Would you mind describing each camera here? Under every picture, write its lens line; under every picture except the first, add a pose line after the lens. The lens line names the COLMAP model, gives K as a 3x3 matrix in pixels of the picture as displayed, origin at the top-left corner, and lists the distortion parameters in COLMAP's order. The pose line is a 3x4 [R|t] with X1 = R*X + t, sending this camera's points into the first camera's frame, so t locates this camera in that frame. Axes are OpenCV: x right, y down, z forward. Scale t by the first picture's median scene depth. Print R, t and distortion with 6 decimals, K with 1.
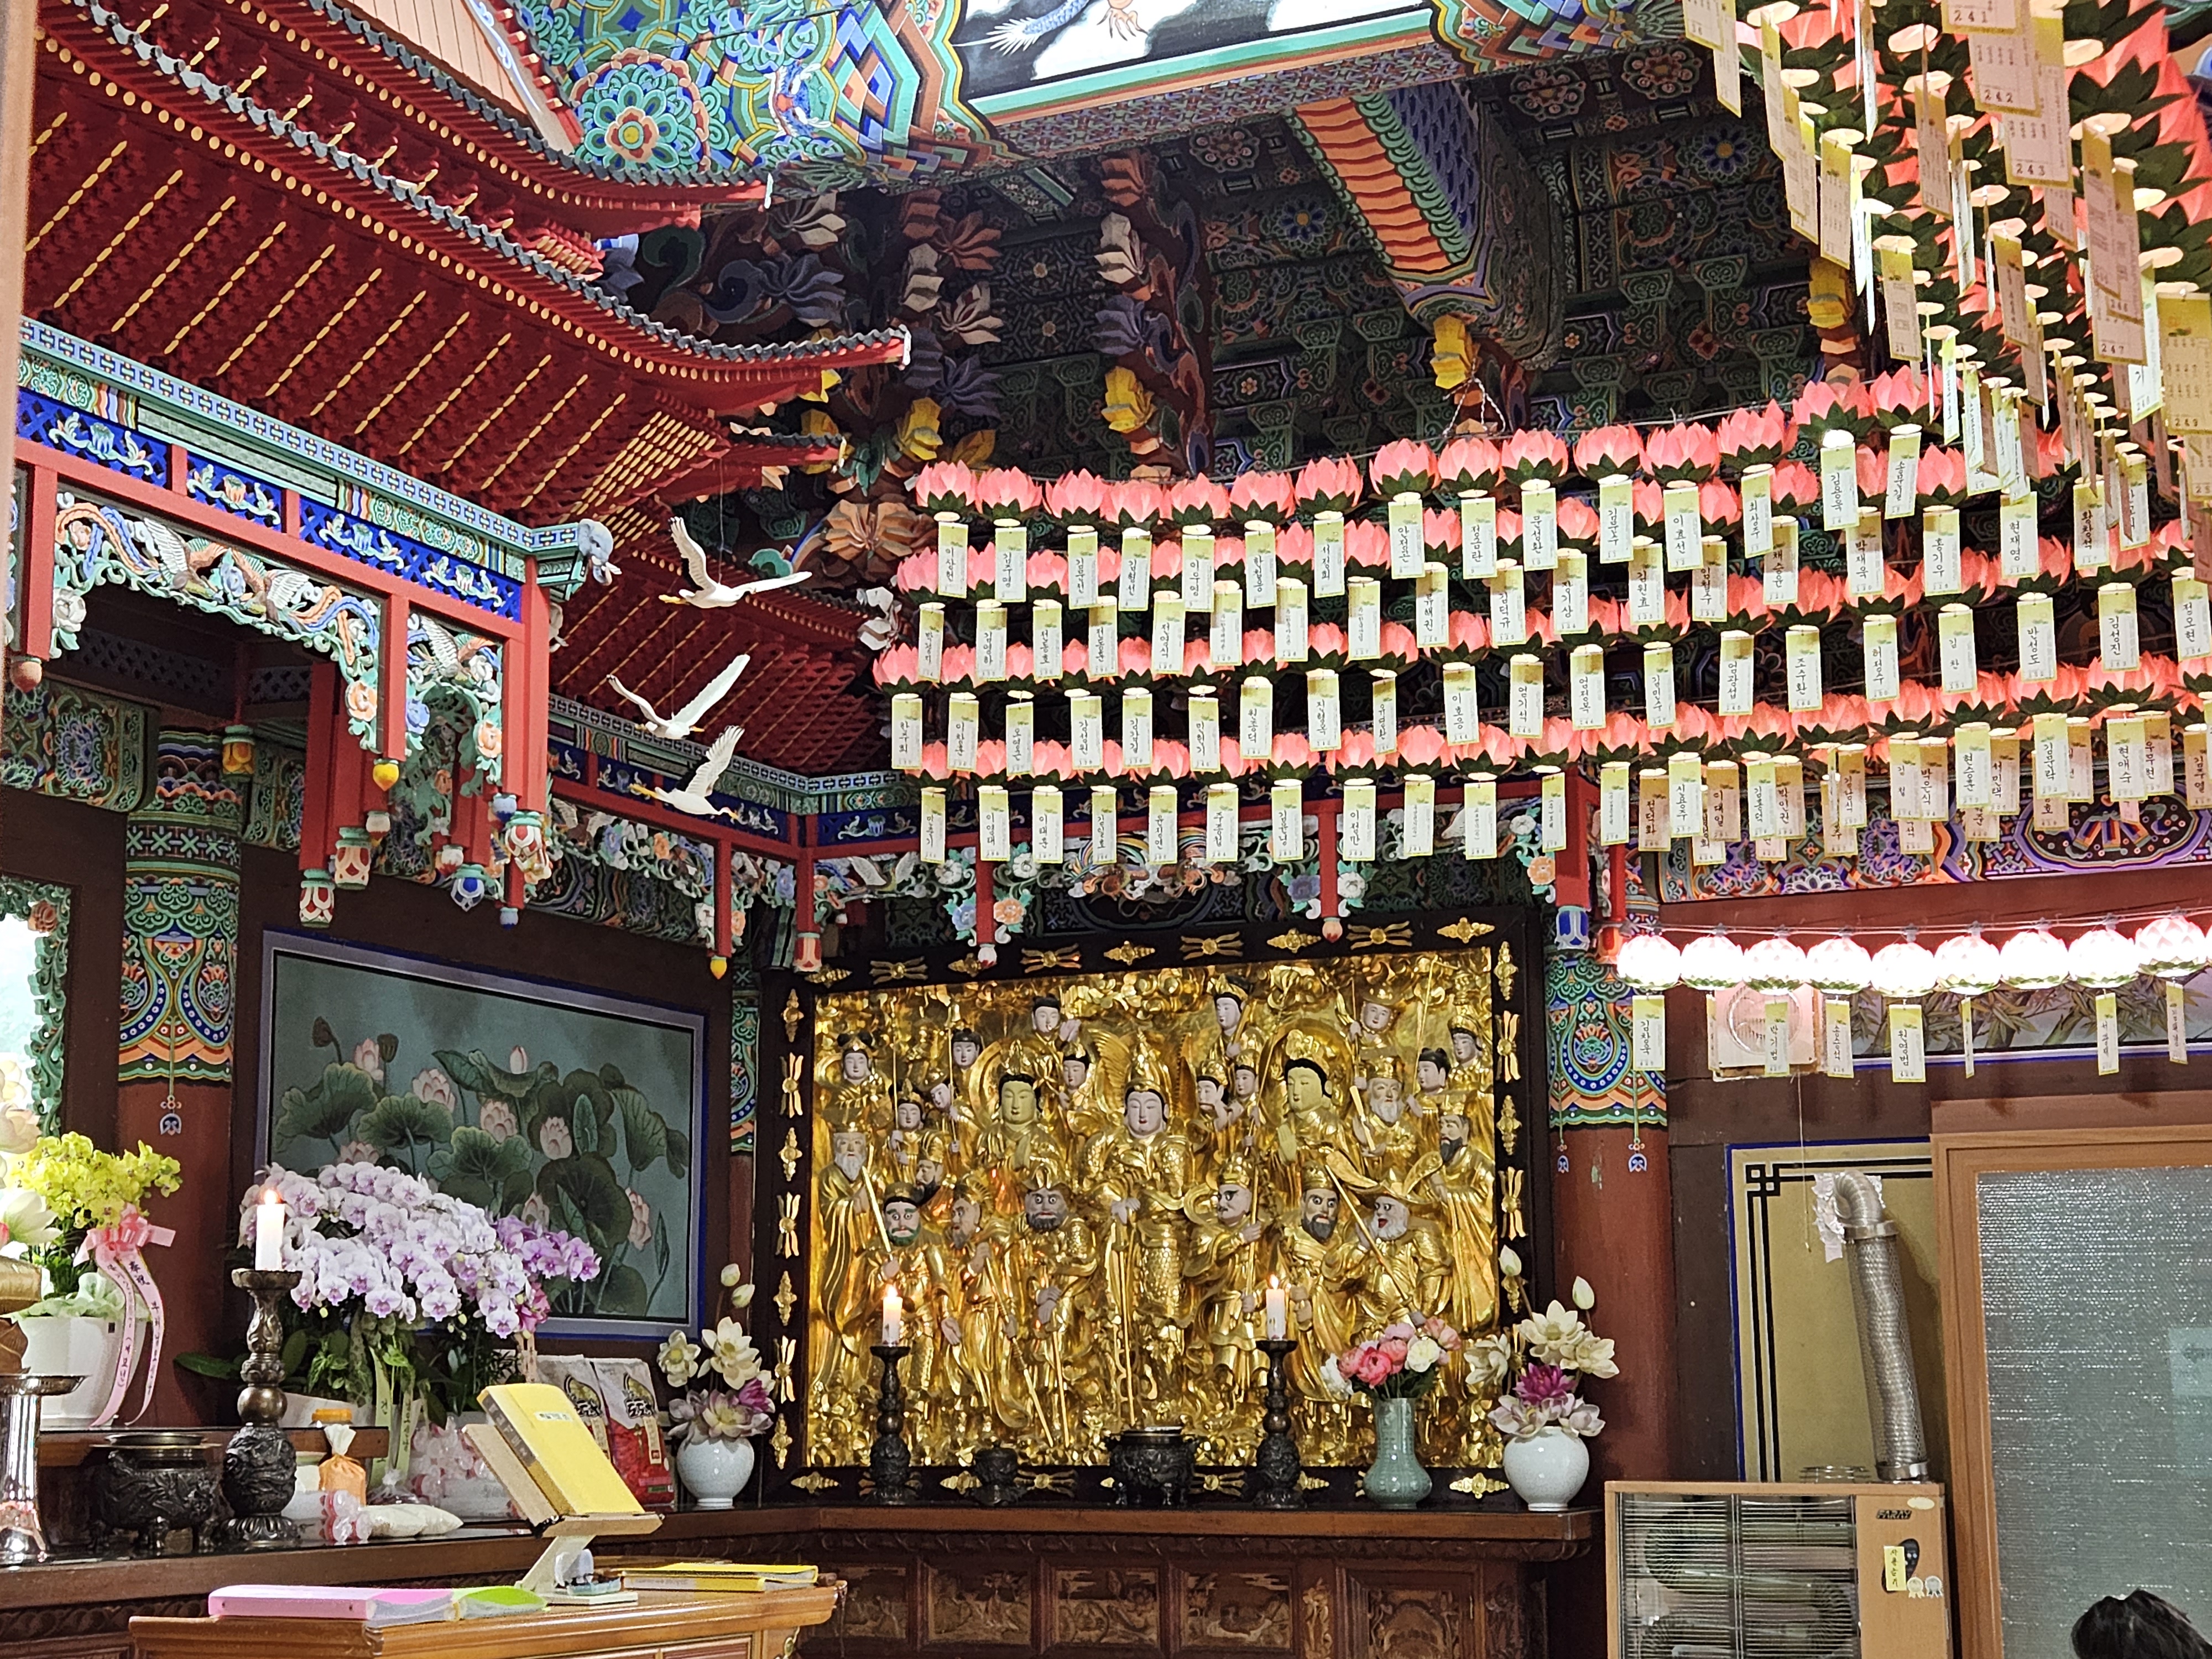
lens RADIAL K [[3266.6, 0, 1101.7], [0, 3266.6, 871.4], [0, 0, 1]] dist [0.038969, 0.000000]
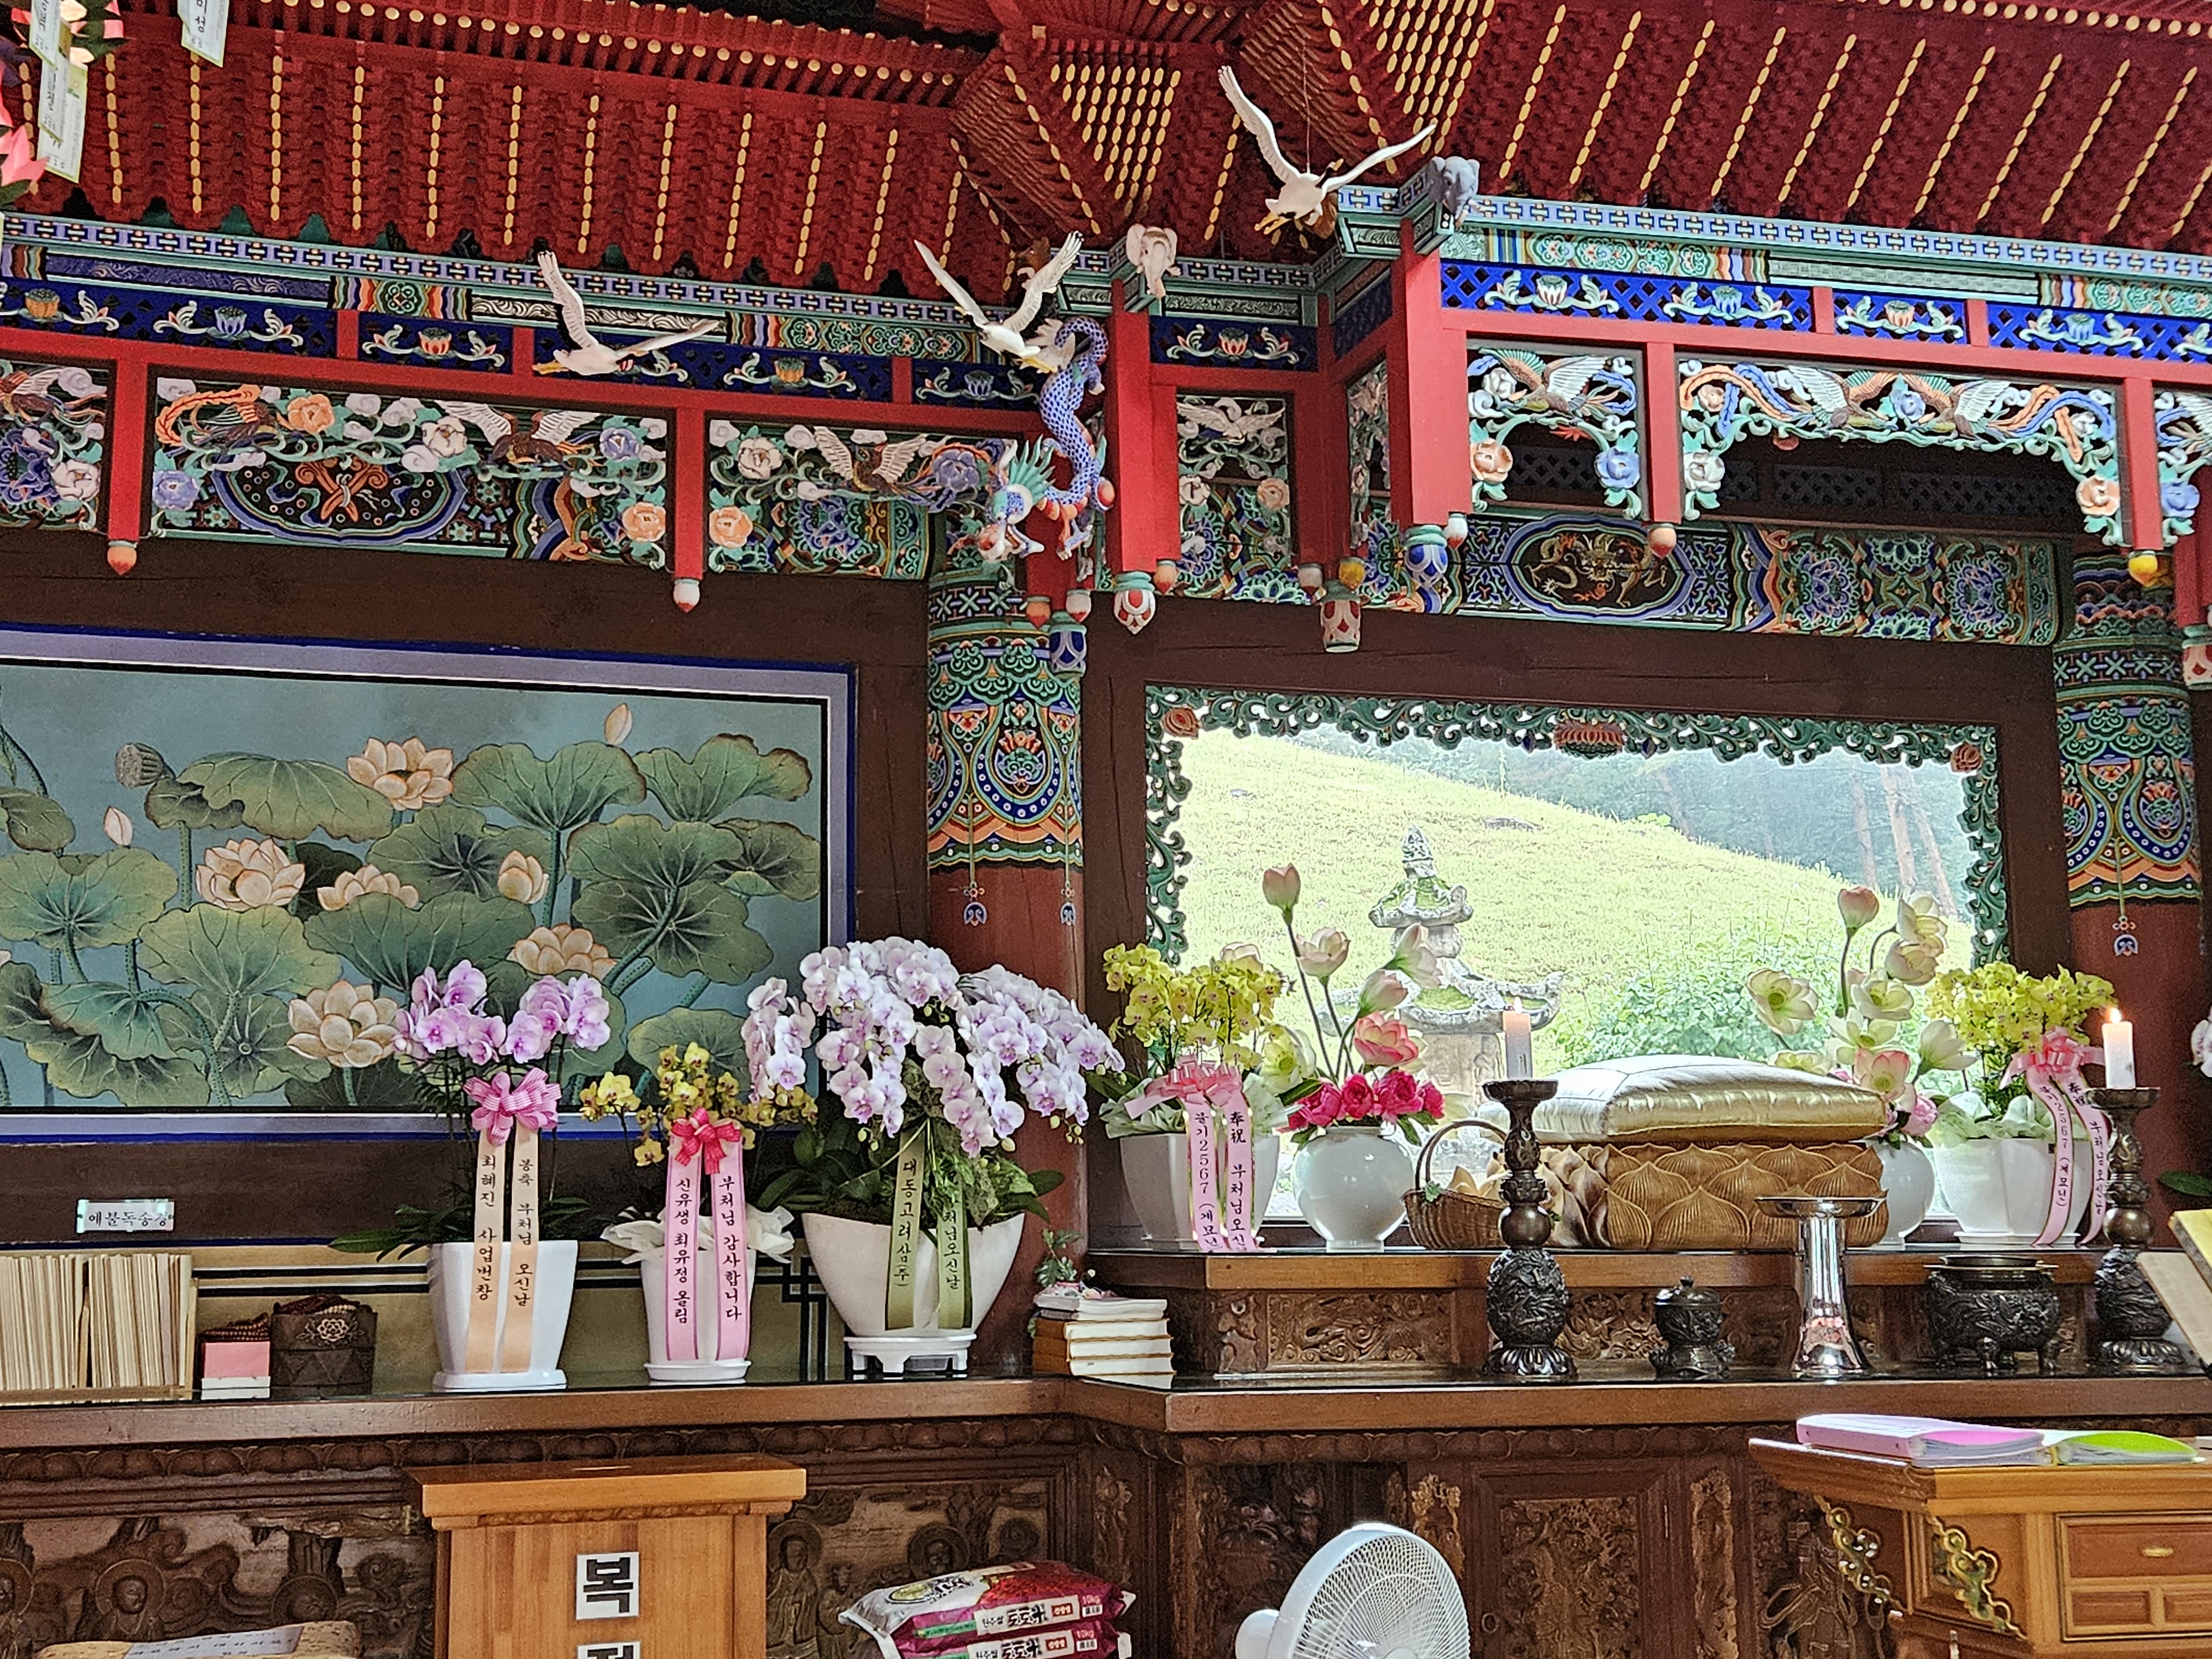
lens RADIAL K [[2830.6, 0, 1055.0], [0, 2830.6, 842.7], [0, 0, 1]] dist [0.064900, 0.000000]
pose [[0.650071, -0.105508, -0.752513, 0.164714], [0.131592, 0.990982, -0.025265, 0.024893], [0.748393, -0.082601, 0.658092, 0.179901]]
